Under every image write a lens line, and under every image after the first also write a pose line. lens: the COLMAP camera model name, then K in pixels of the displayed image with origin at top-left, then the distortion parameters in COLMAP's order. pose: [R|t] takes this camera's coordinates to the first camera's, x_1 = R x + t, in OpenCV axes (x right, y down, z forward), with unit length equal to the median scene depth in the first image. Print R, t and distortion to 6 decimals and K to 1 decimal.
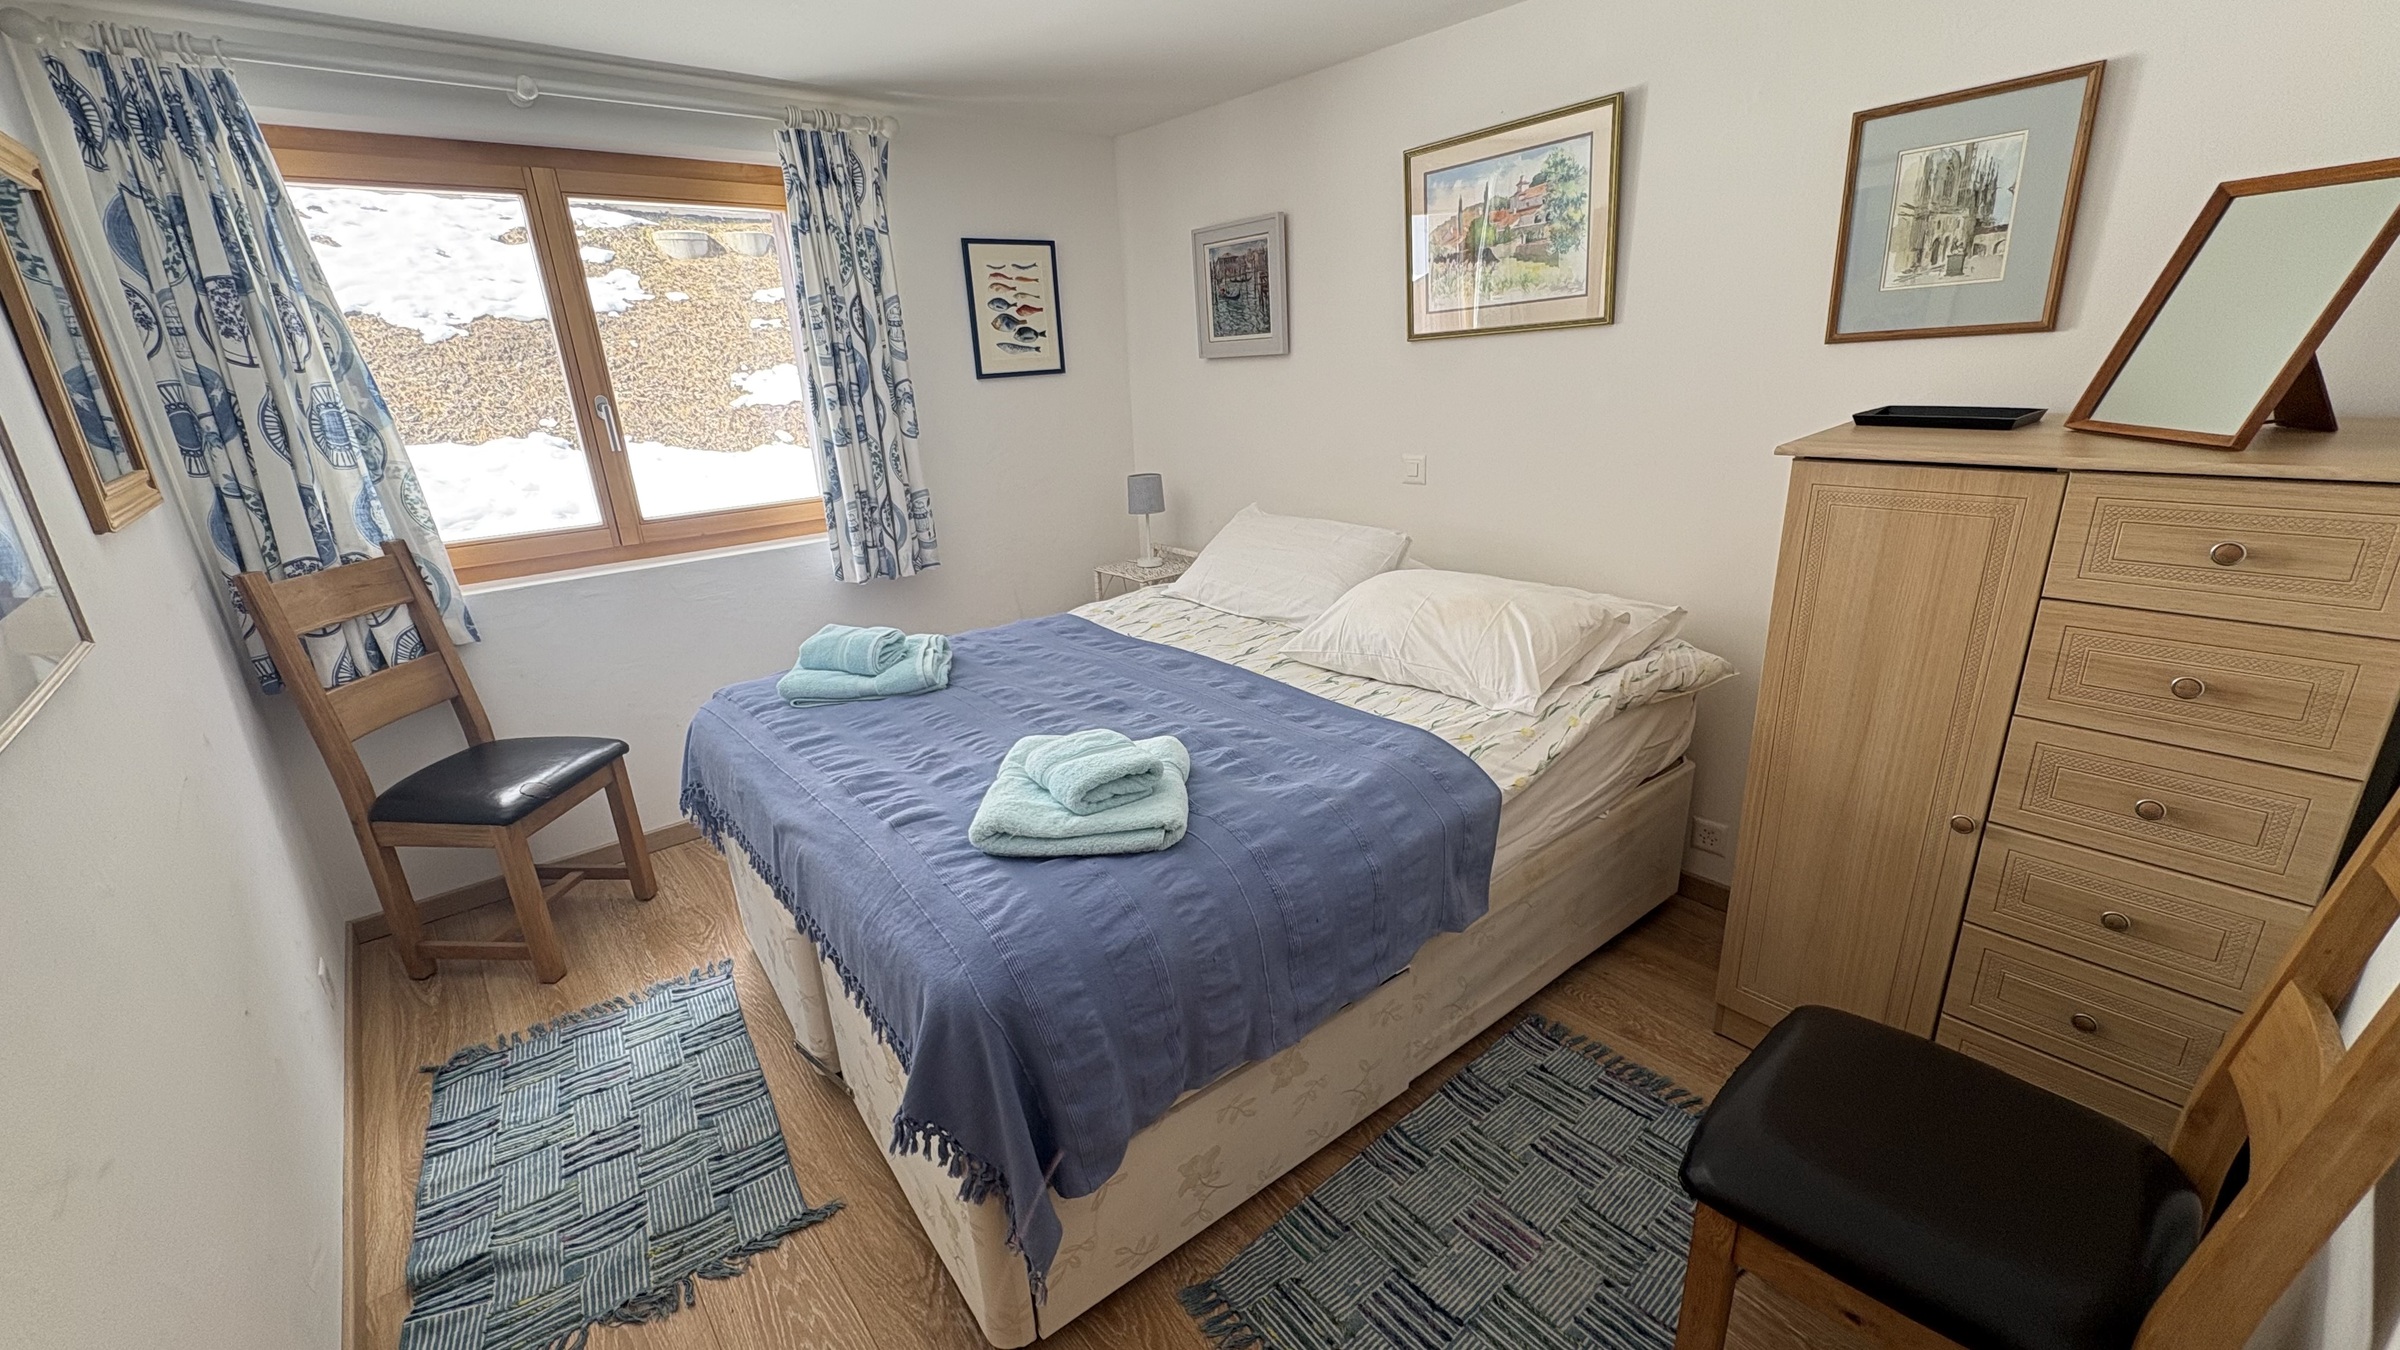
lens RADIAL K [[952.3, 0, 1200.0], [0, 952.3, 672.0], [0, 0, 1]] dist [-0.000120, 0.000050]
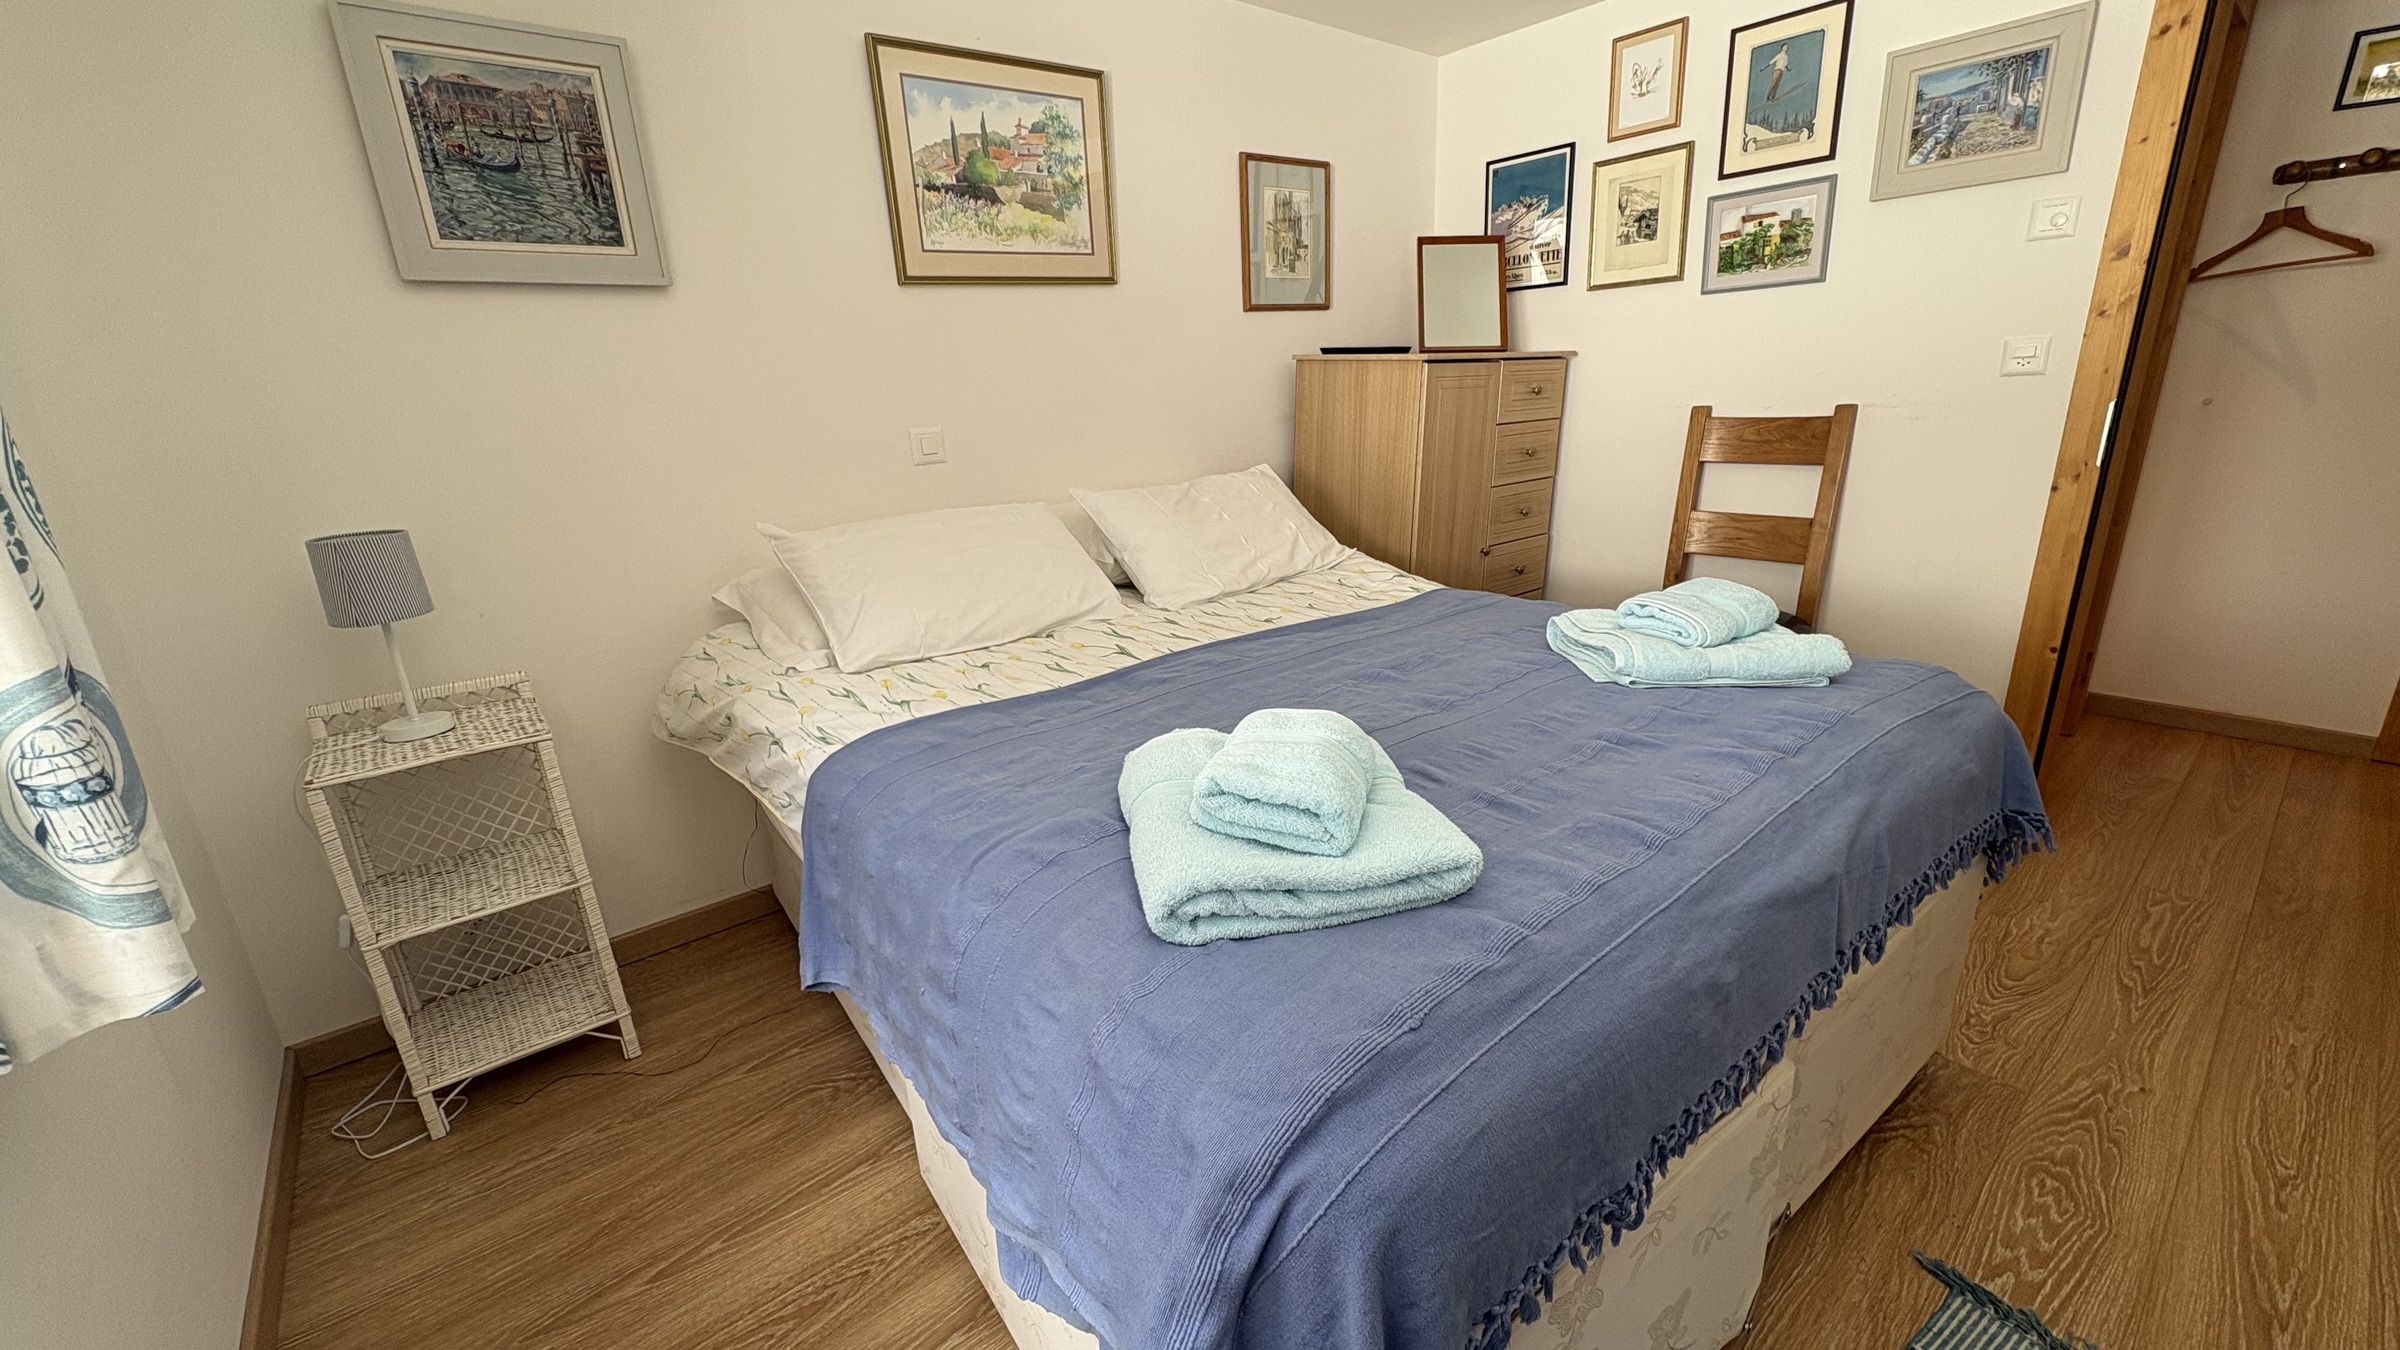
lens RADIAL K [[952.3, 0, 1200.0], [0, 952.3, 672.0], [0, 0, 1]] dist [-0.000120, 0.000050]
pose [[0.003370, -0.247709, 0.968829, -0.719378], [0.355809, 0.905729, 0.230338, -0.168859], [-0.934553, 0.343941, 0.091189, 0.920057]]
